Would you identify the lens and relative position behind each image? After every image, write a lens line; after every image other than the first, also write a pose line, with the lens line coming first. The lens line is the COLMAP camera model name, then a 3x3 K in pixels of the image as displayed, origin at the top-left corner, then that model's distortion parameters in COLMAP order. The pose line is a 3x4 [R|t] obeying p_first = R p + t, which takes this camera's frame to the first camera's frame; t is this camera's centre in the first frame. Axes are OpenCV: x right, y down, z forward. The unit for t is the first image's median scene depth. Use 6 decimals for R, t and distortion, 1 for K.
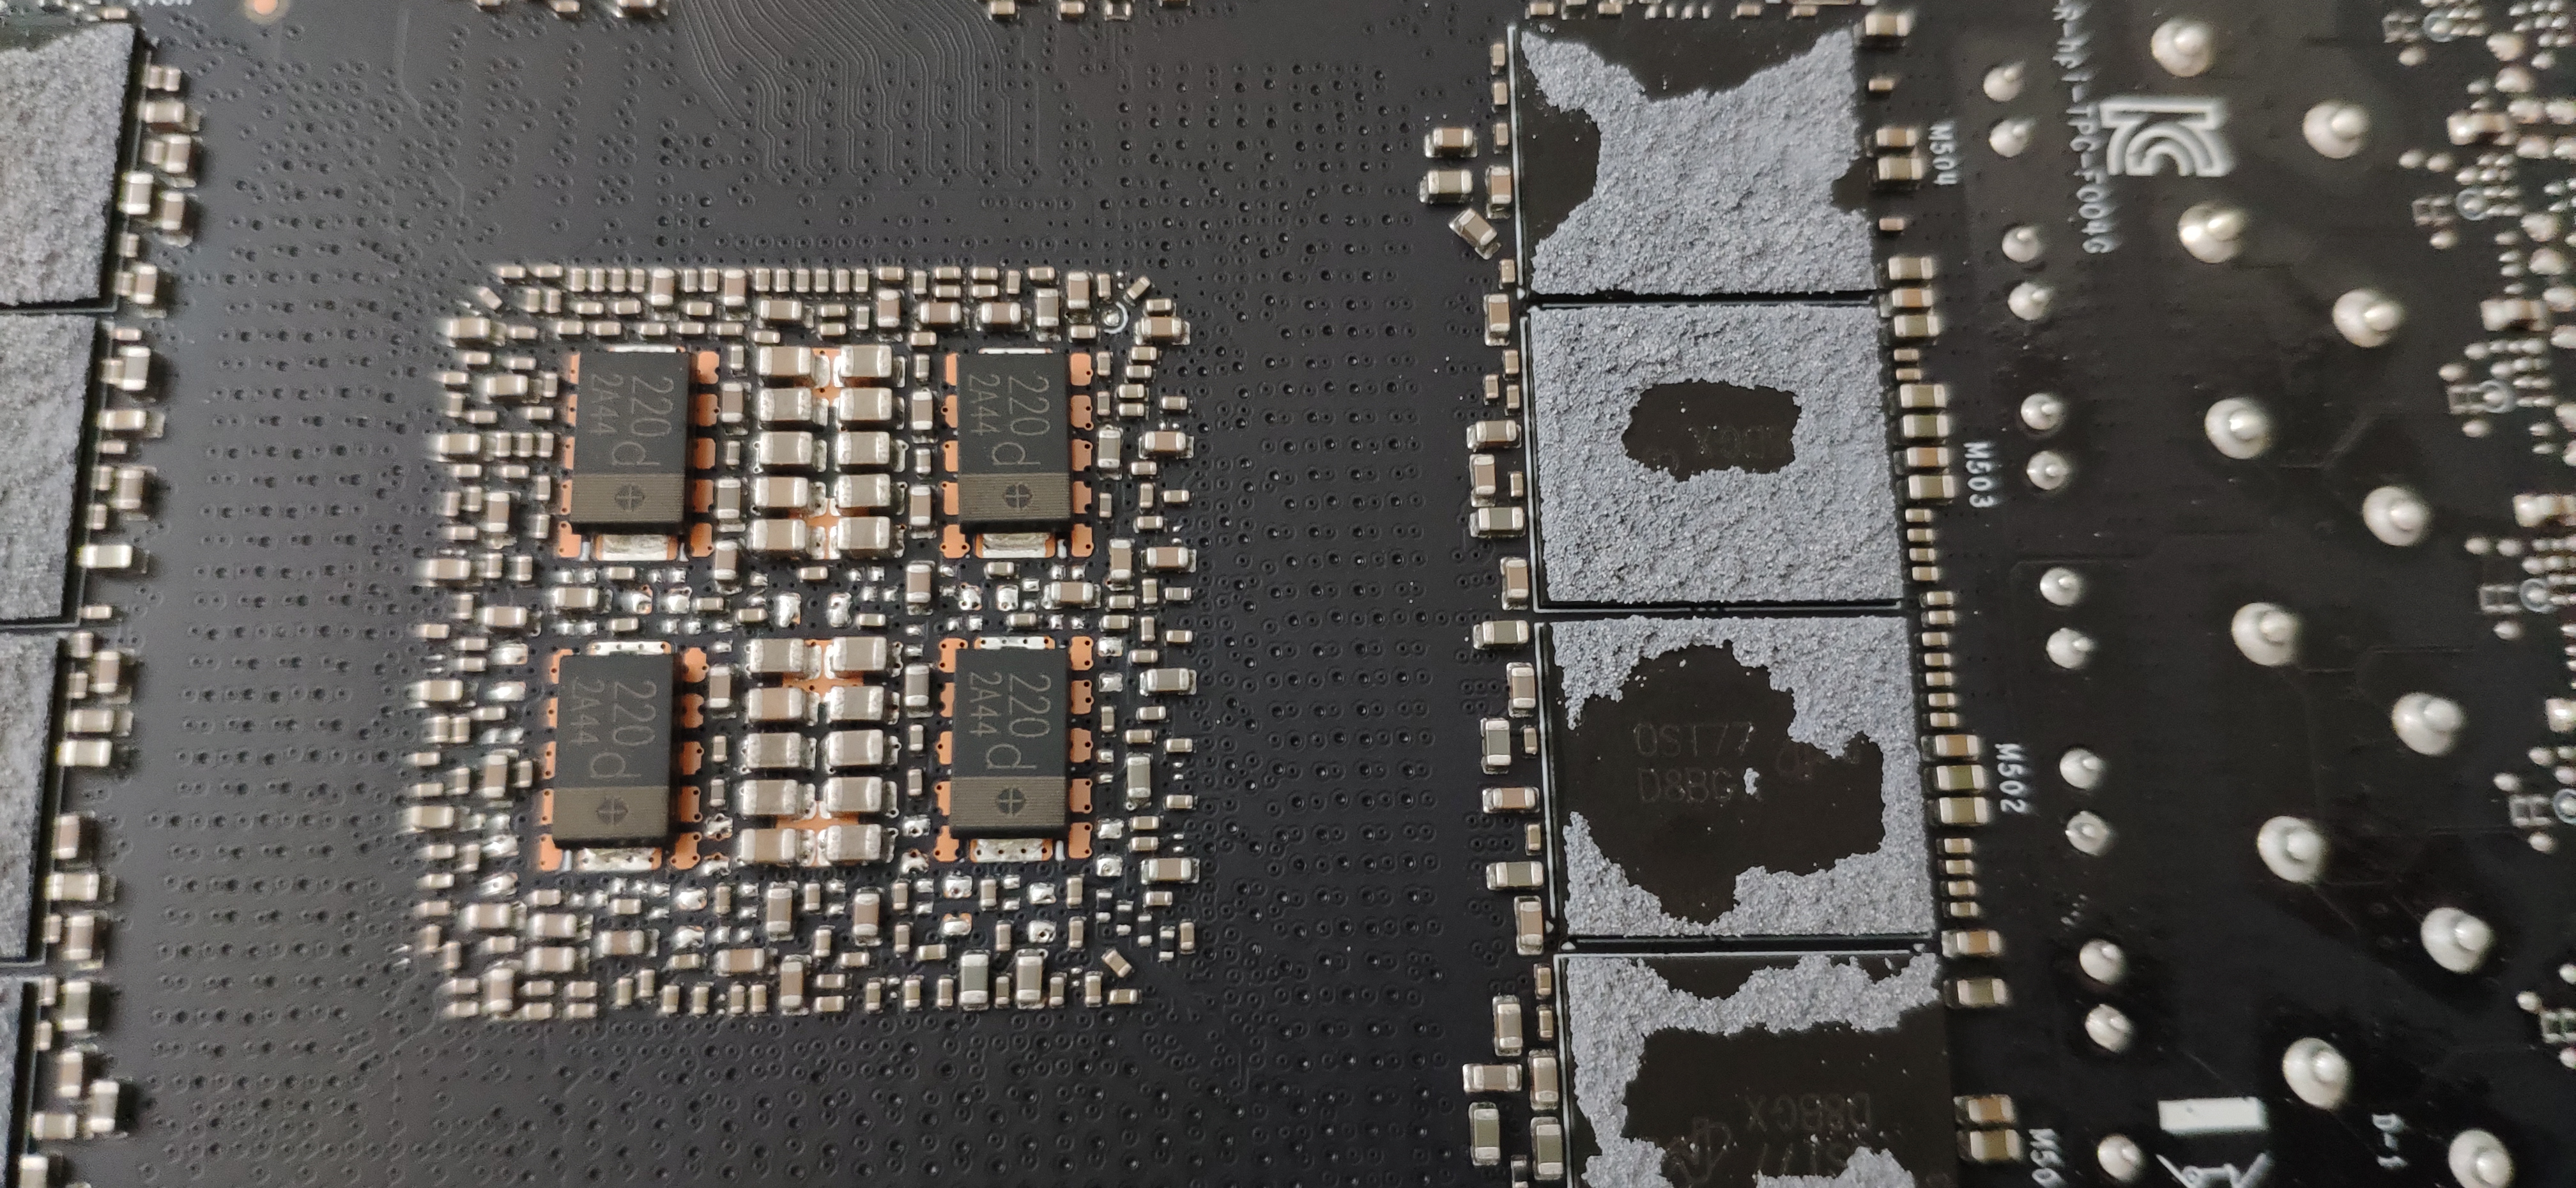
lens RADIAL K [[1777.0, 0, 1318.5], [0, 1777.0, 592.3], [0, 0, 1]] dist [0.216608, -0.627569]
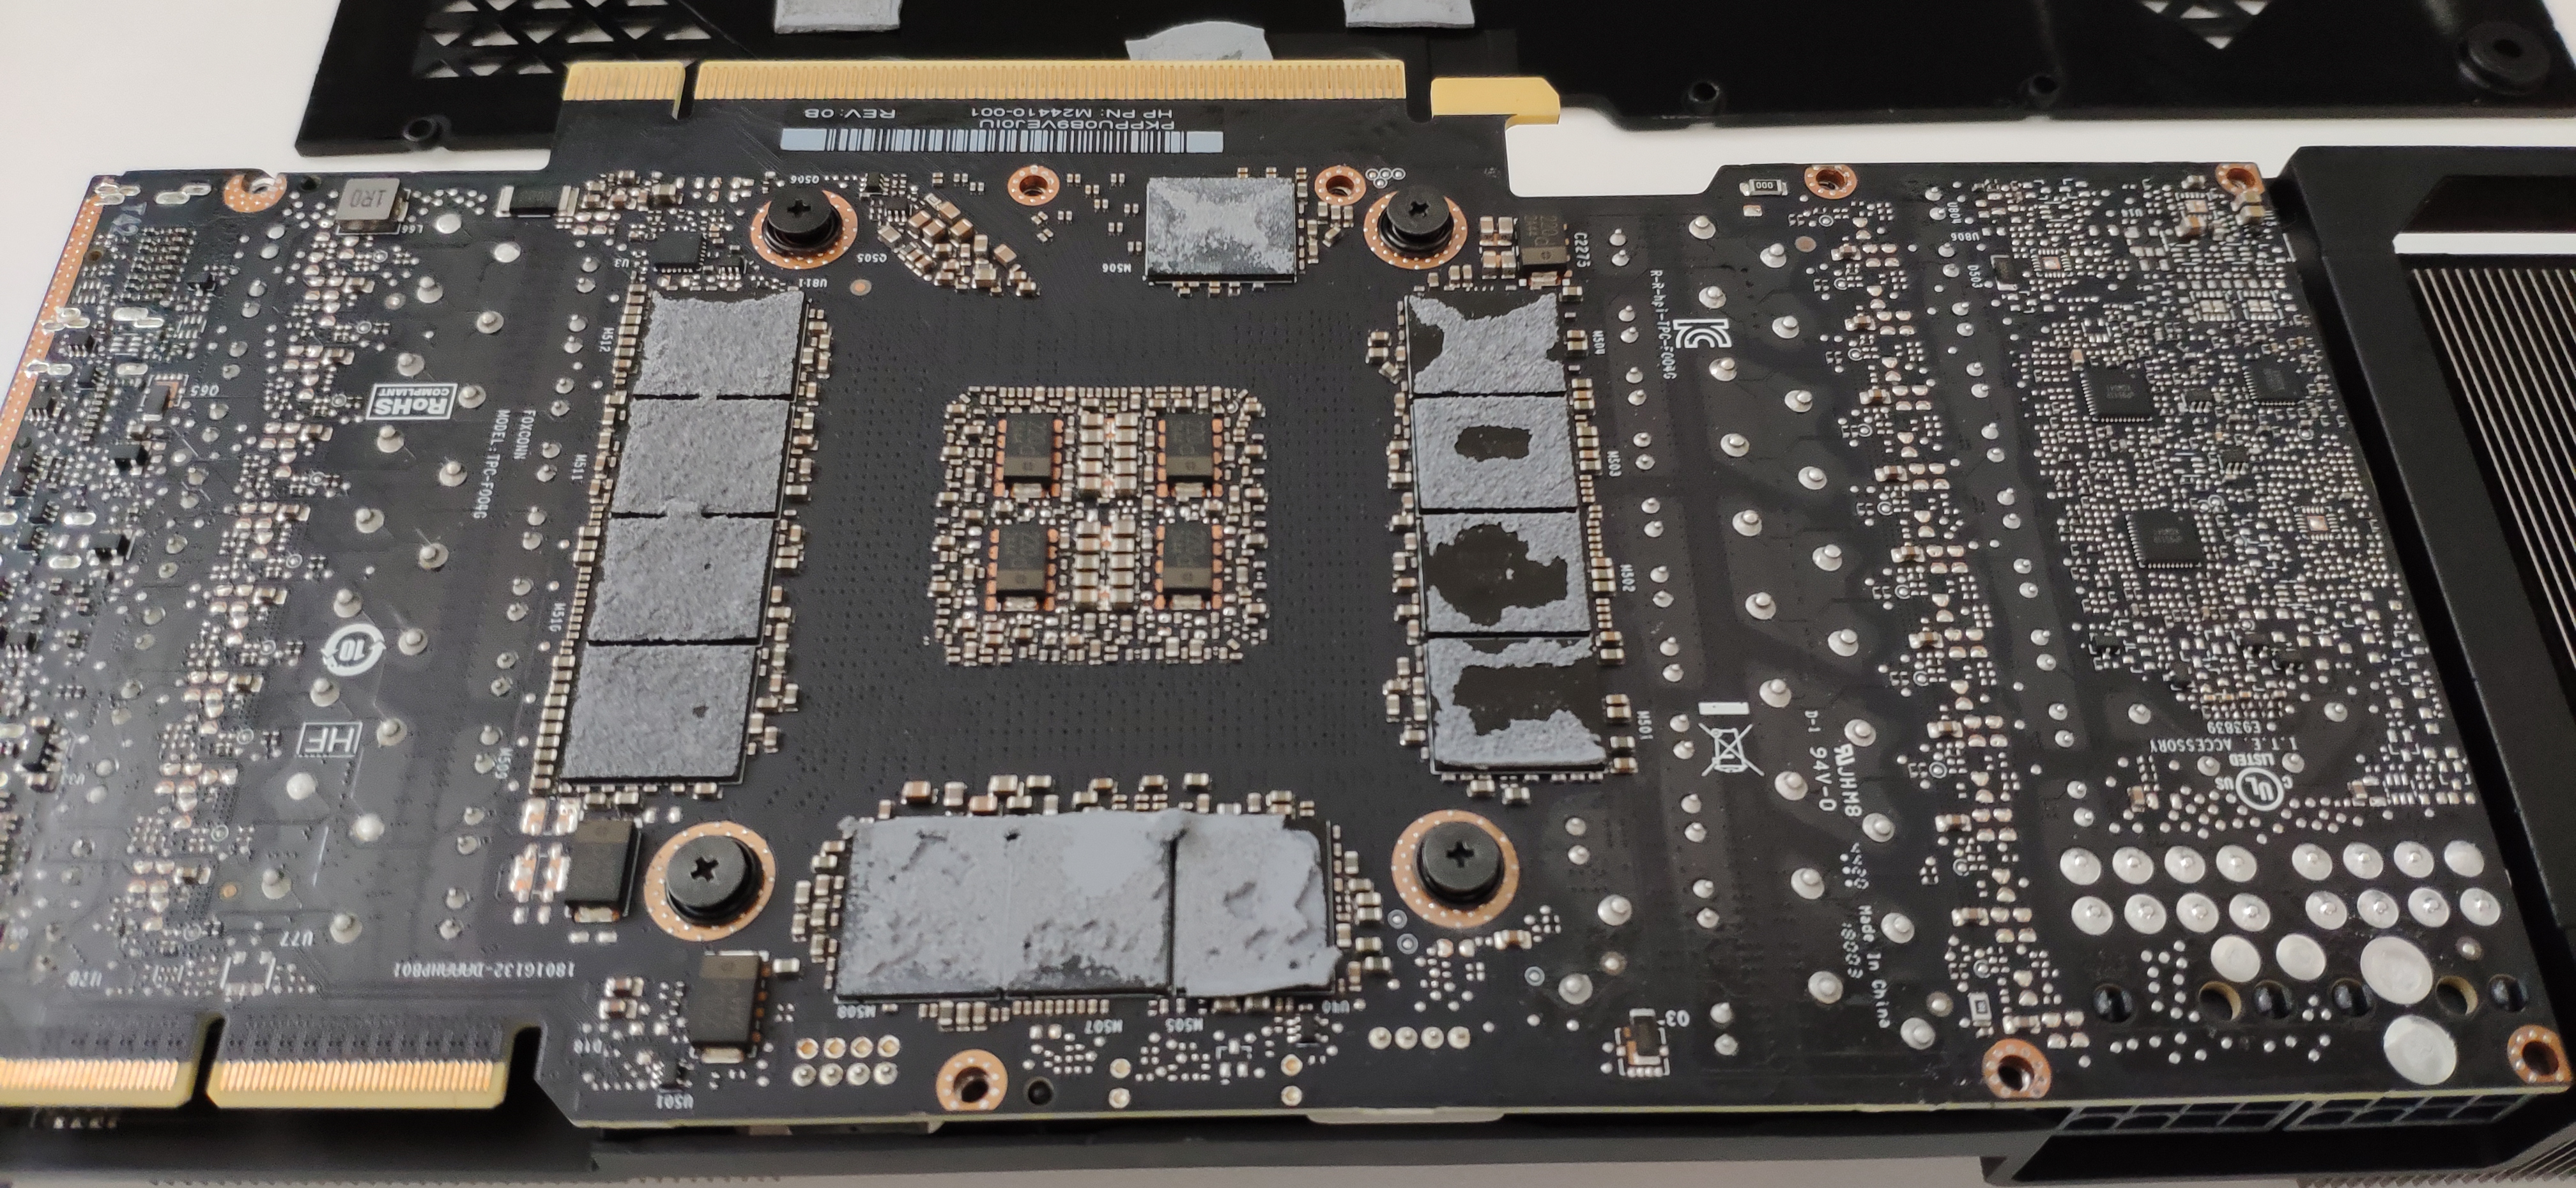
lens RADIAL K [[1777.0, 0, 1318.5], [0, 1777.0, 592.3], [0, 0, 1]] dist [0.216608, -0.627569]
pose [[0.999456, -0.015269, -0.029218, 0.062082], [0.005595, 0.951984, -0.306095, 0.808509], [0.032488, 0.305766, 0.951552, -1.144166]]
